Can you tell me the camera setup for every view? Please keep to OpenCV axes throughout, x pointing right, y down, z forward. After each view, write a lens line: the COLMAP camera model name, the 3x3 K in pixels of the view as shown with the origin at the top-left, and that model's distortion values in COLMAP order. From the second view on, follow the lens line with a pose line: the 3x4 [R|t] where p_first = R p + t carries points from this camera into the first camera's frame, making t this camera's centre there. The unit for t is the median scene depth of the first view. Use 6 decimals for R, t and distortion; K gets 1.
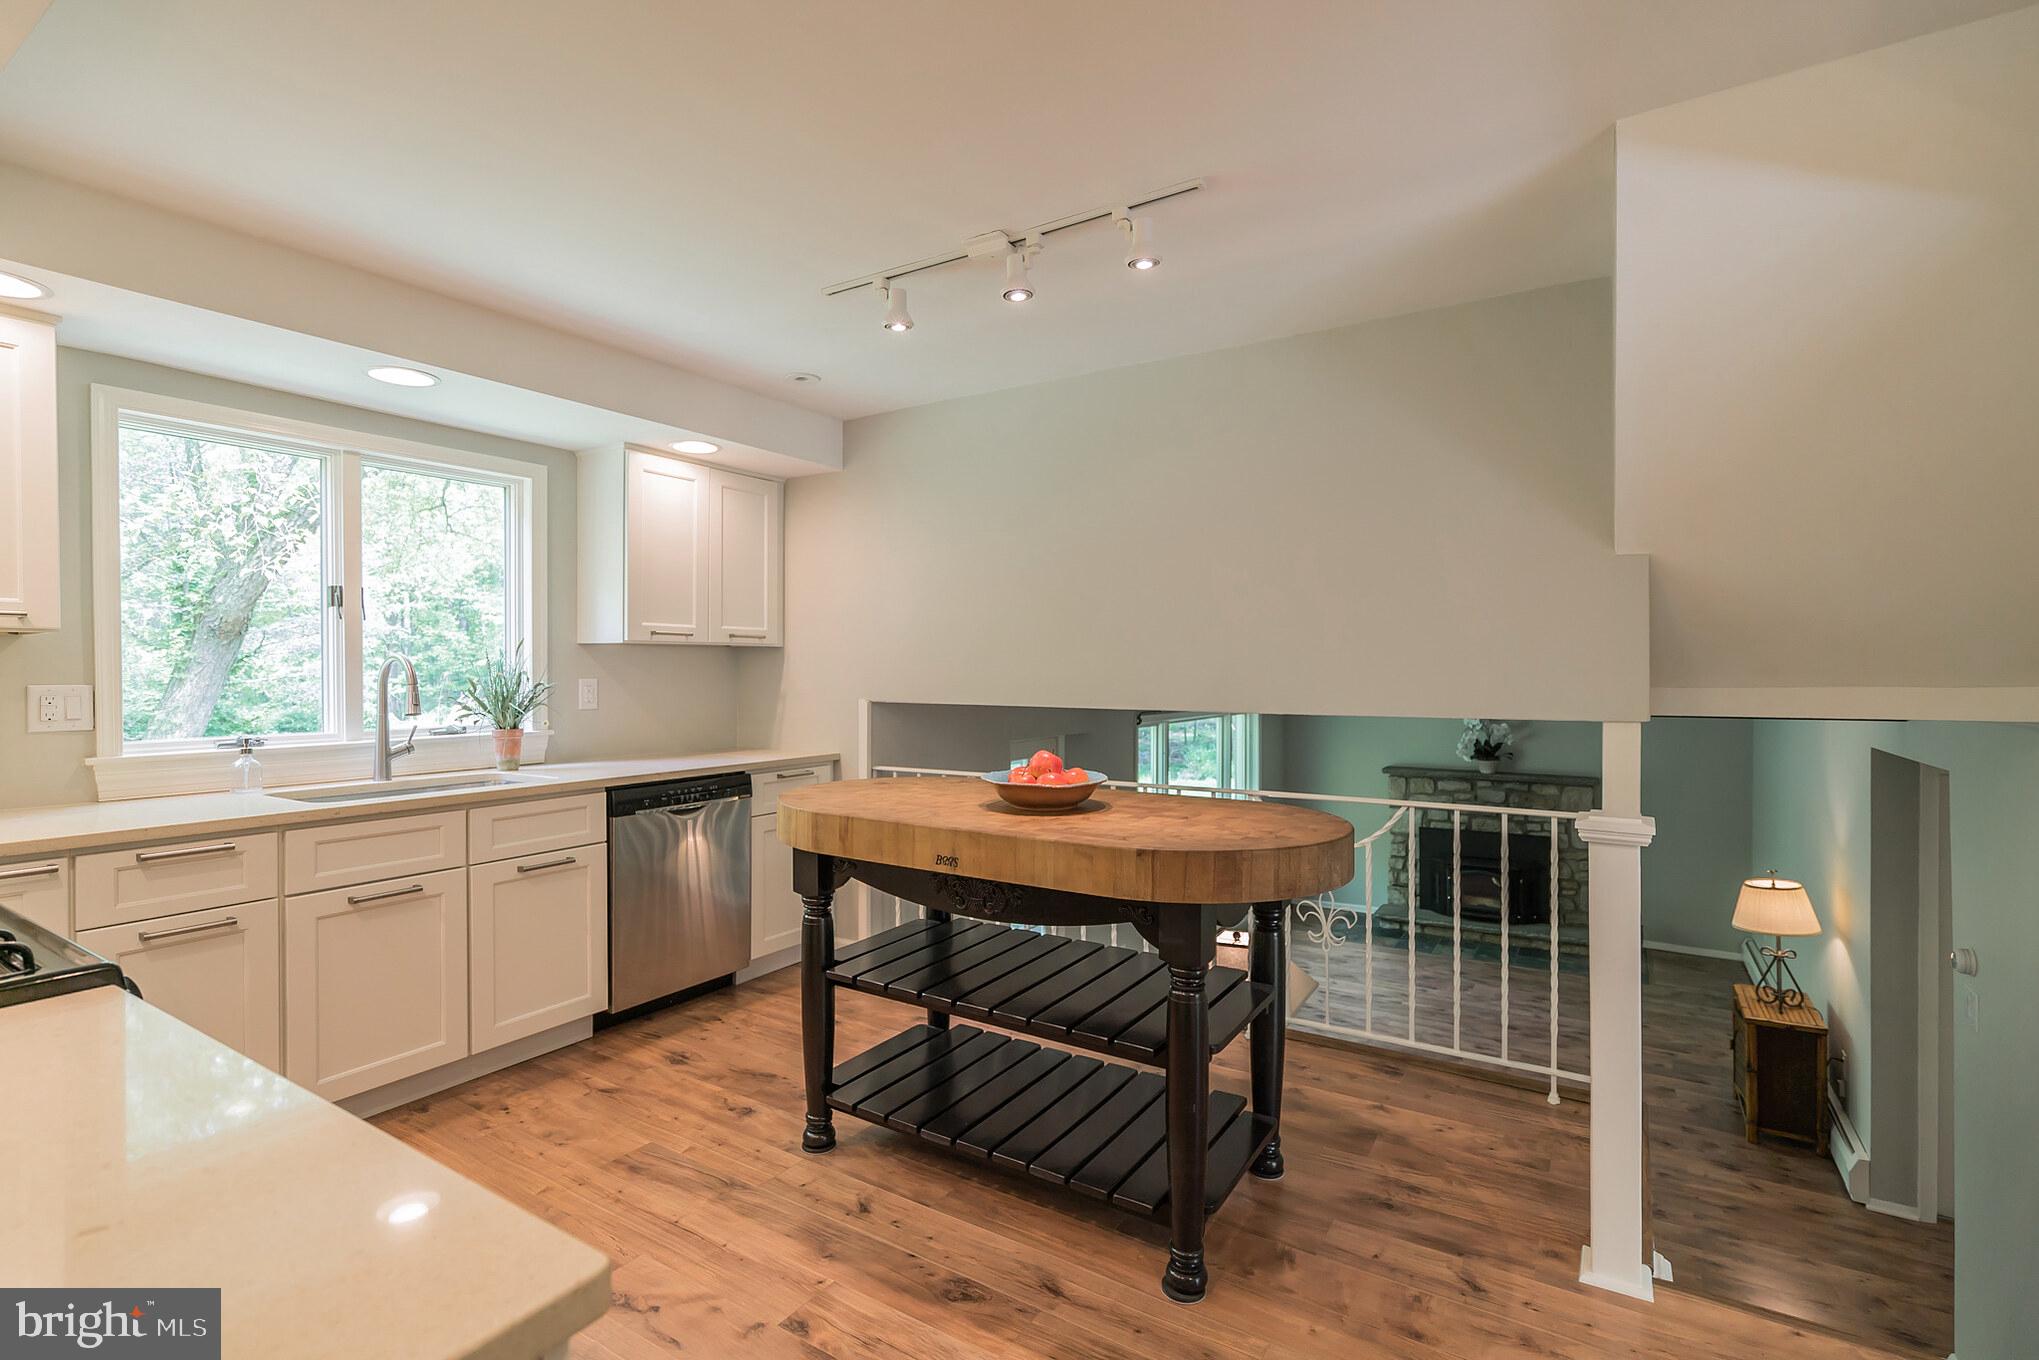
lens RADIAL K [[933.9, 0, 1023.9], [0, 933.9, 669.0], [0, 0, 1]] dist [-0.001619, 0.001177]
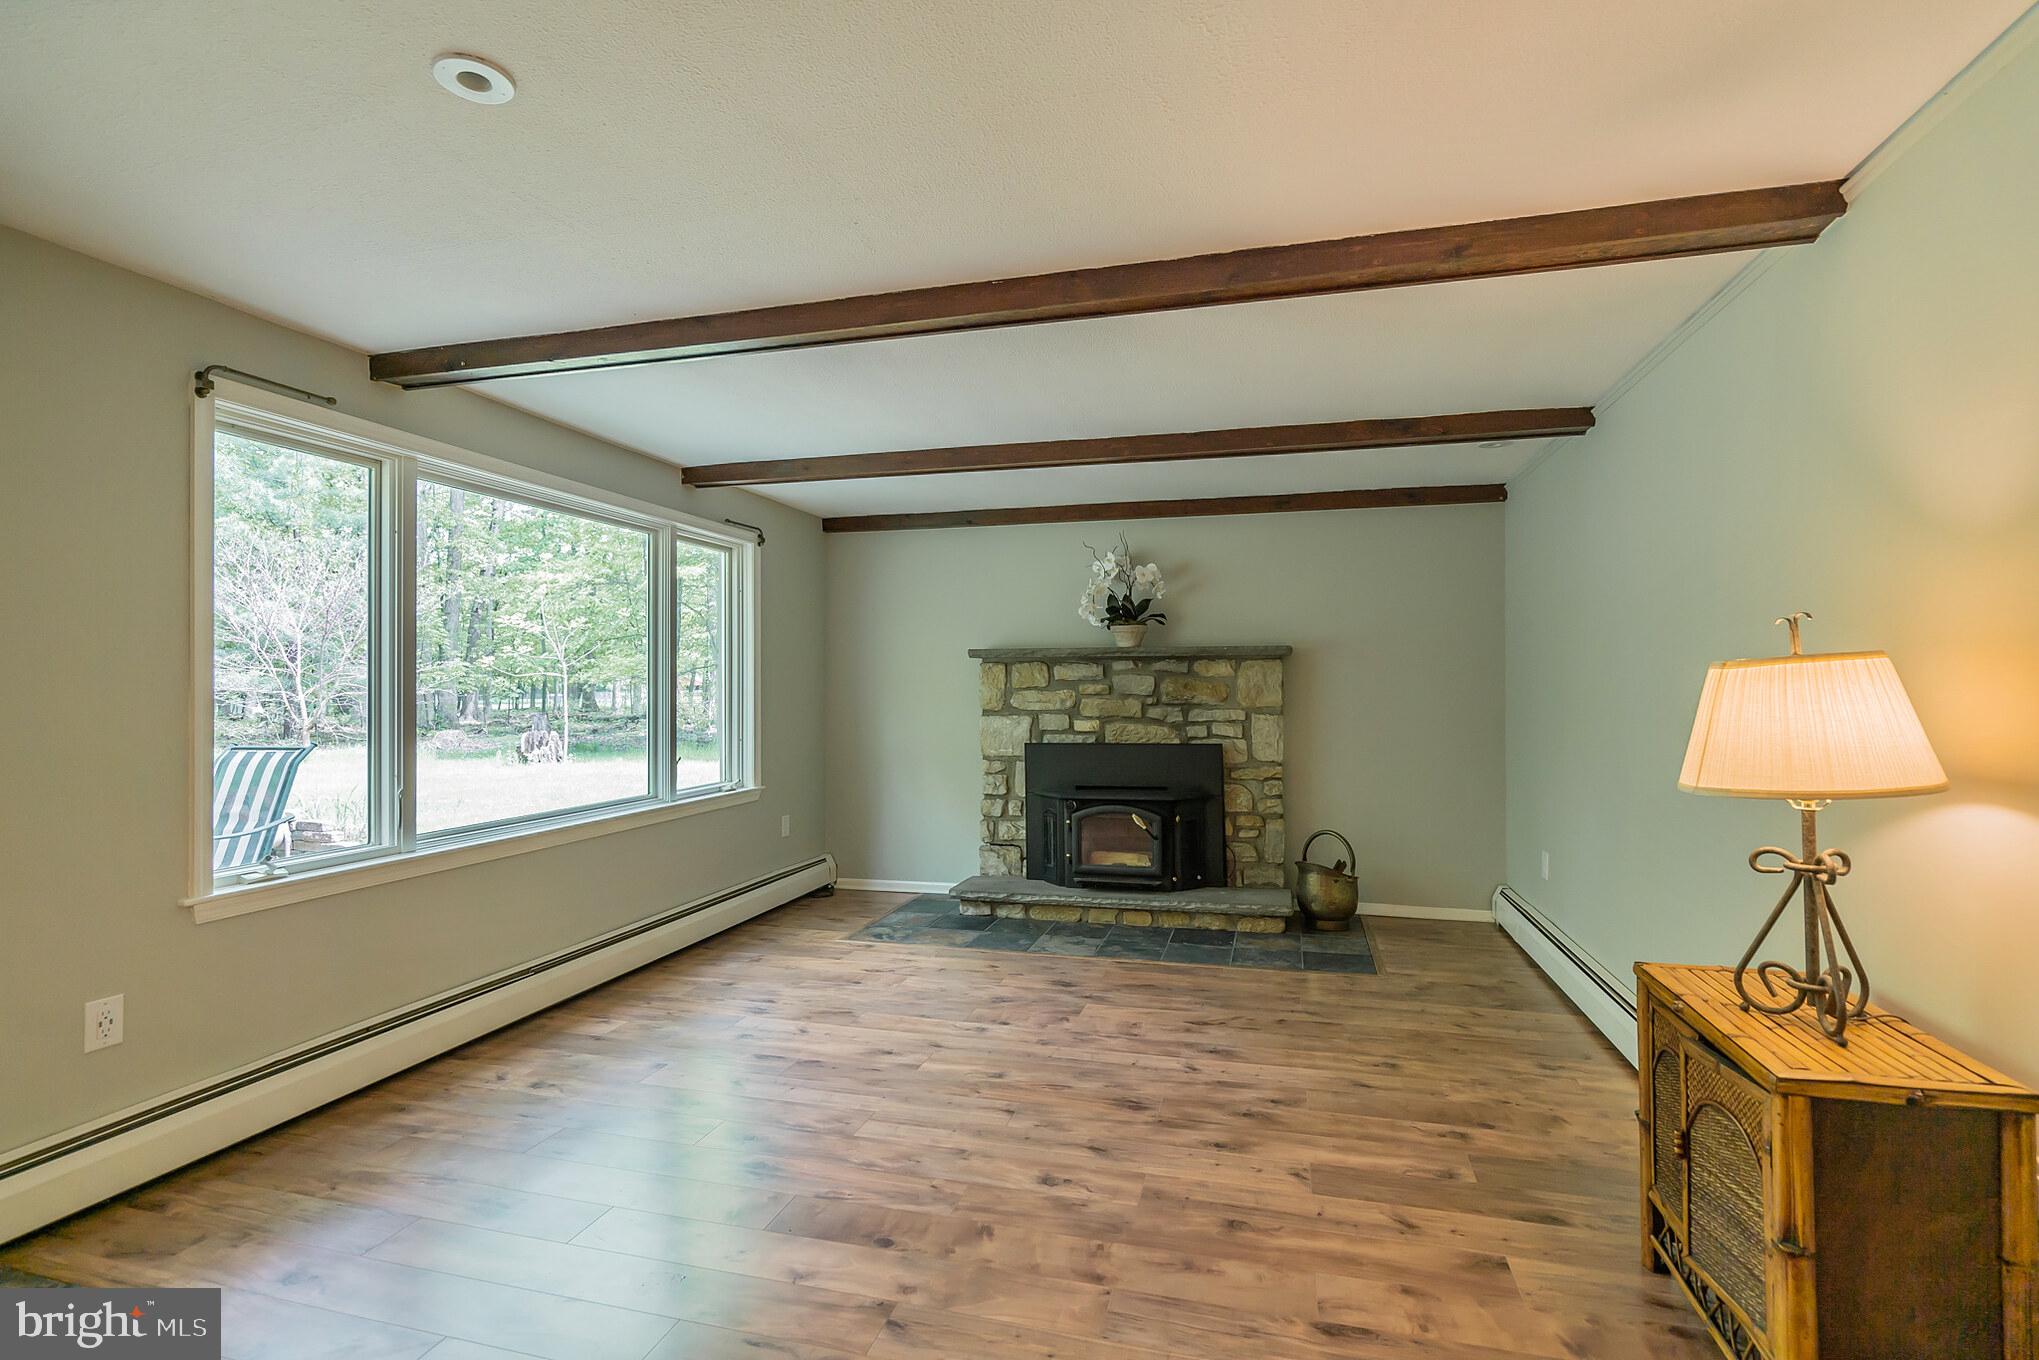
lens RADIAL K [[933.9, 0, 1012.9], [0, 933.9, 687.6], [0, 0, 1]] dist [-0.001619, 0.001177]
pose [[0.960101, -0.005532, 0.279599, 0.255955], [0.006655, 0.999973, -0.003064, 0.139778], [-0.279575, 0.004803, 0.960112, 0.439614]]
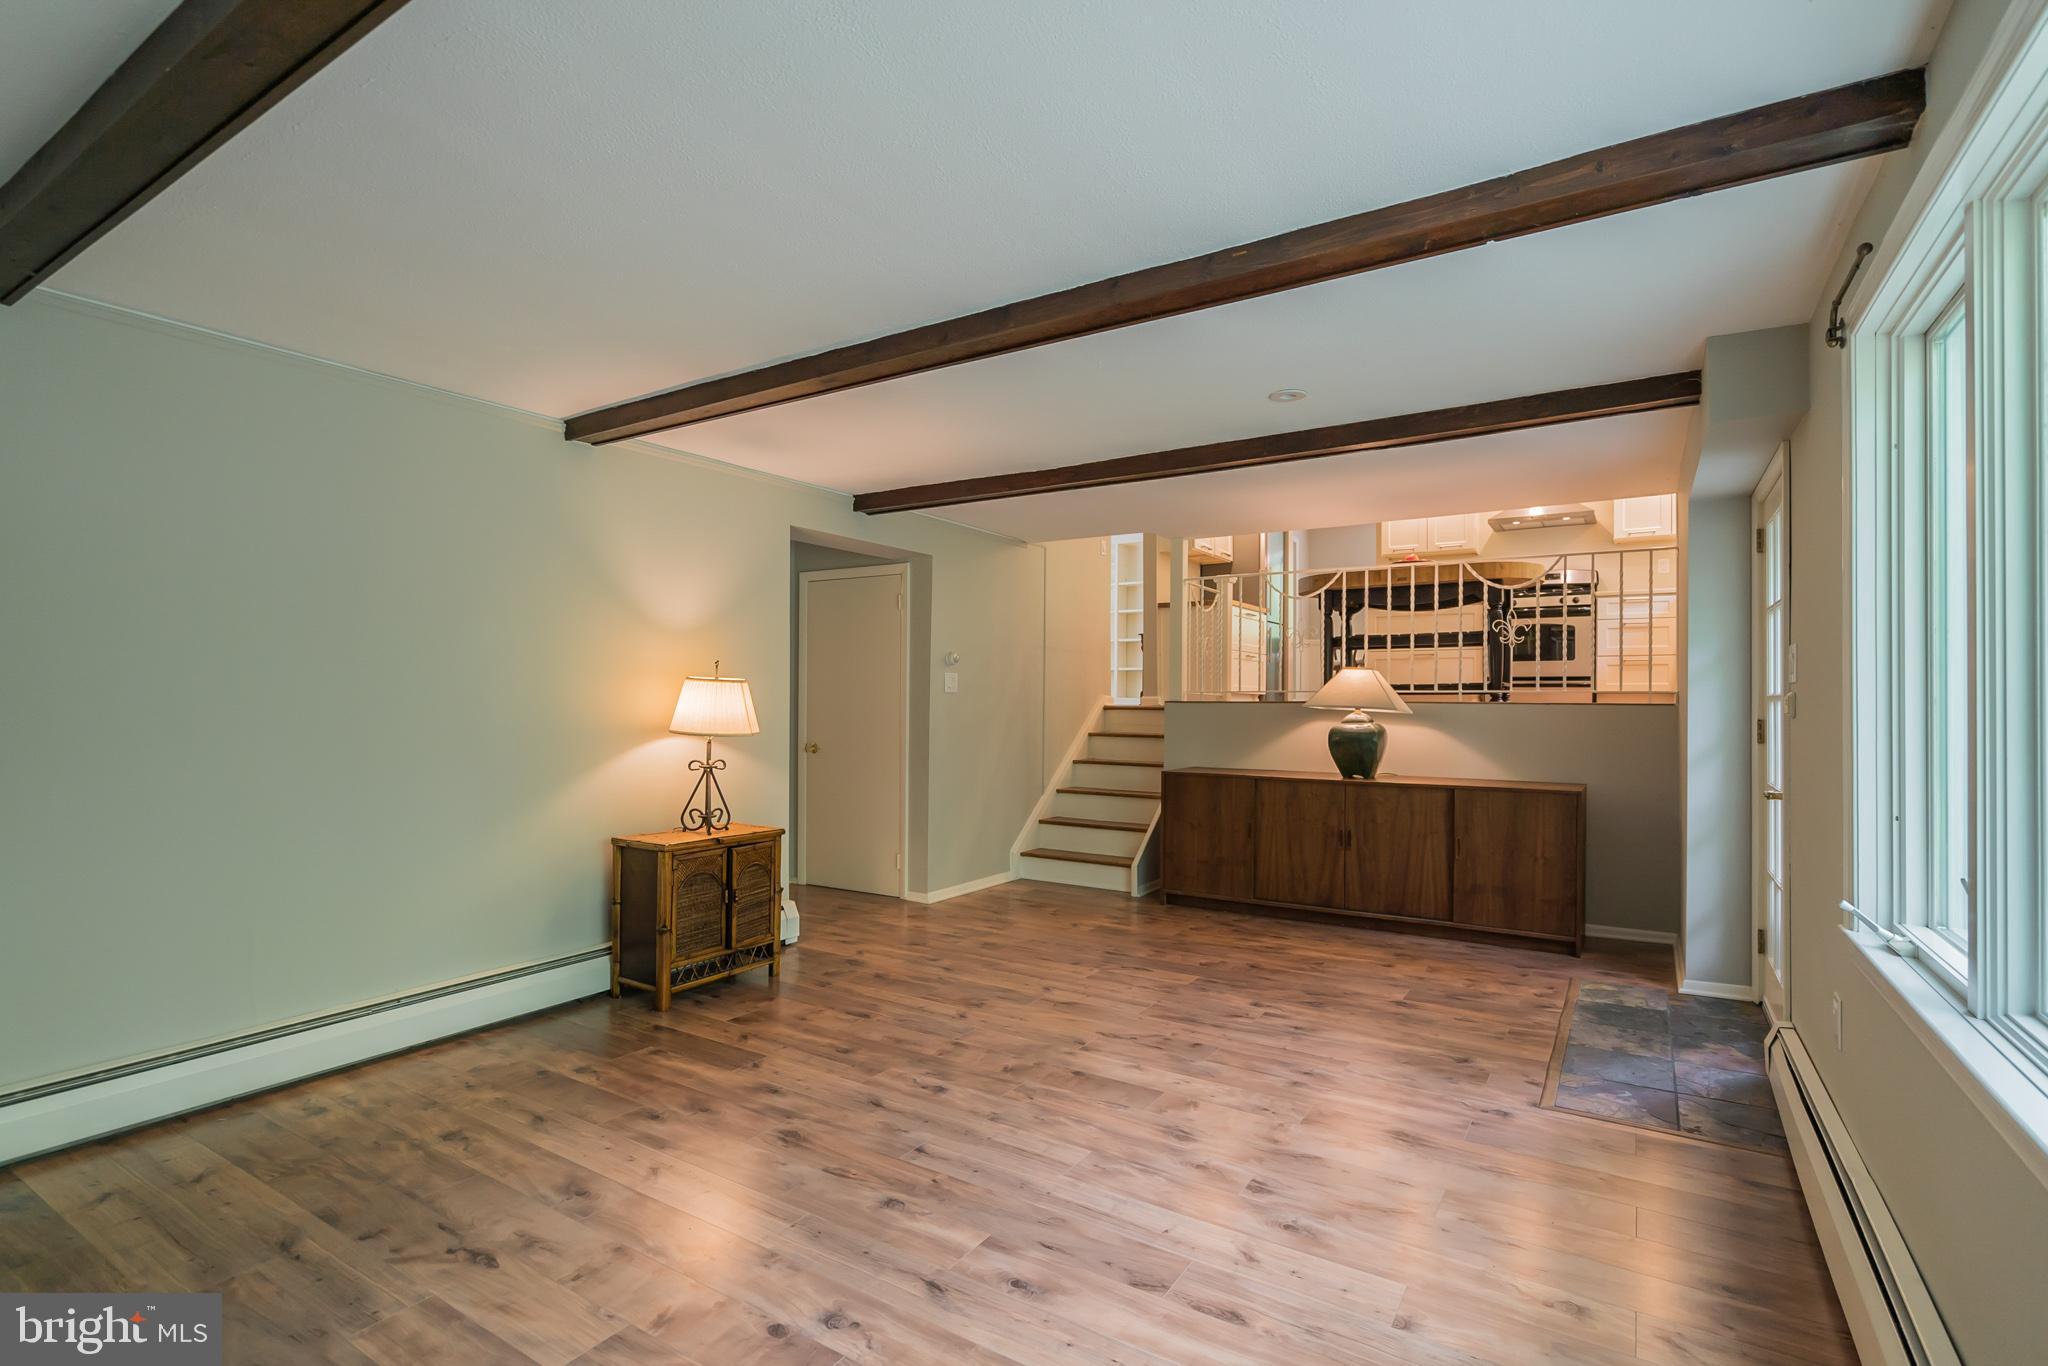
lens RADIAL K [[944.9, 0, 1029.8], [0, 944.9, 688.2], [0, 0, 1]] dist [-0.002031, 0.000082]
pose [[-0.999973, -0.005776, 0.004567, 0.309279], [-0.005810, 0.999955, -0.007472, 0.142978], [-0.004523, -0.007498, -0.999962, 1.045699]]
